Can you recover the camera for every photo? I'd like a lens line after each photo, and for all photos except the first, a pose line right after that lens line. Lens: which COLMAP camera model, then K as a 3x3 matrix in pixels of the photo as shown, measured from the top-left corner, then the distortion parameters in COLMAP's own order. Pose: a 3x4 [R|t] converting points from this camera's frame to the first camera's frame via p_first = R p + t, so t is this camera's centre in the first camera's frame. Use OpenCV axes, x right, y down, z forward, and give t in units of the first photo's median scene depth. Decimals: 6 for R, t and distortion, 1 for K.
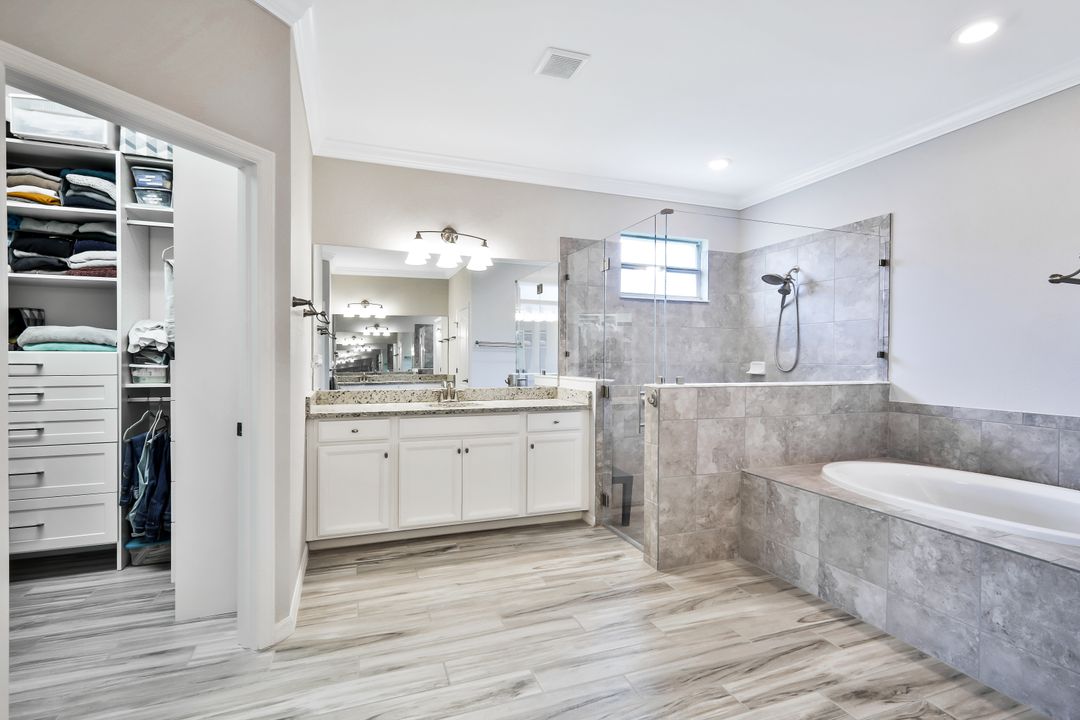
lens RADIAL K [[466.6, 0, 540.0], [0, 466.6, 360.0], [0, 0, 1]] dist [0.000968, 0.000439]
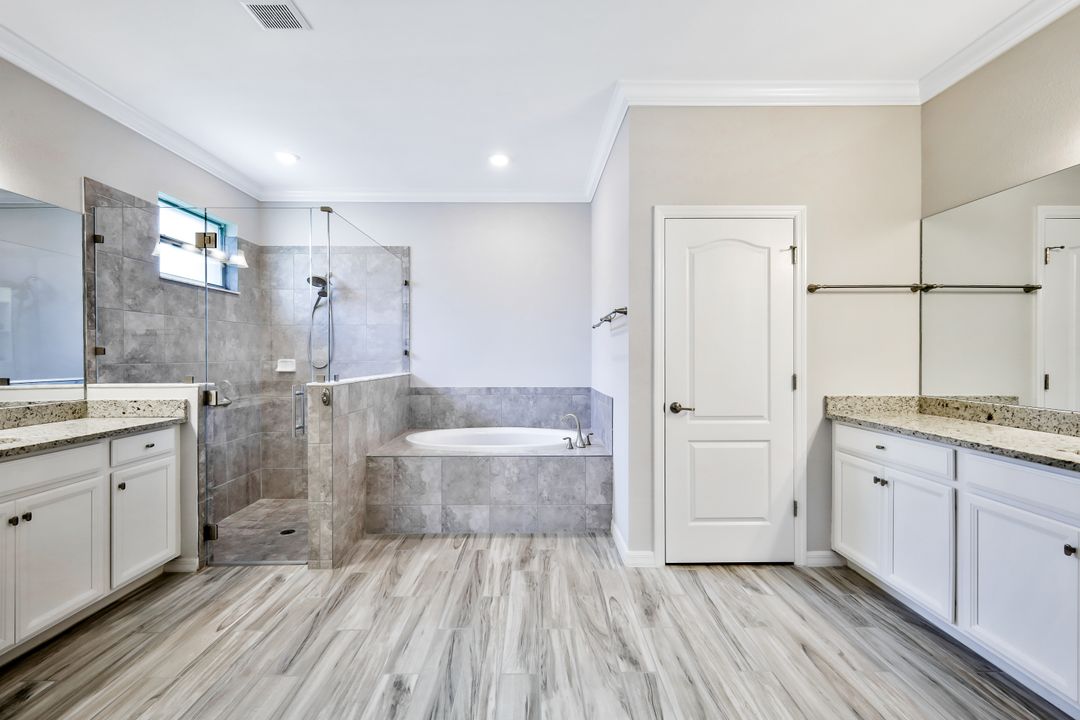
lens RADIAL K [[481.7, 0, 540.4], [0, 481.7, 354.1], [0, 0, 1]] dist [0.000307, -0.000058]
pose [[0.366588, -0.002928, 0.930379, -0.472677], [0.009340, 0.999956, -0.000533, -0.002830], [-0.930336, 0.008885, 0.366600, 0.179591]]
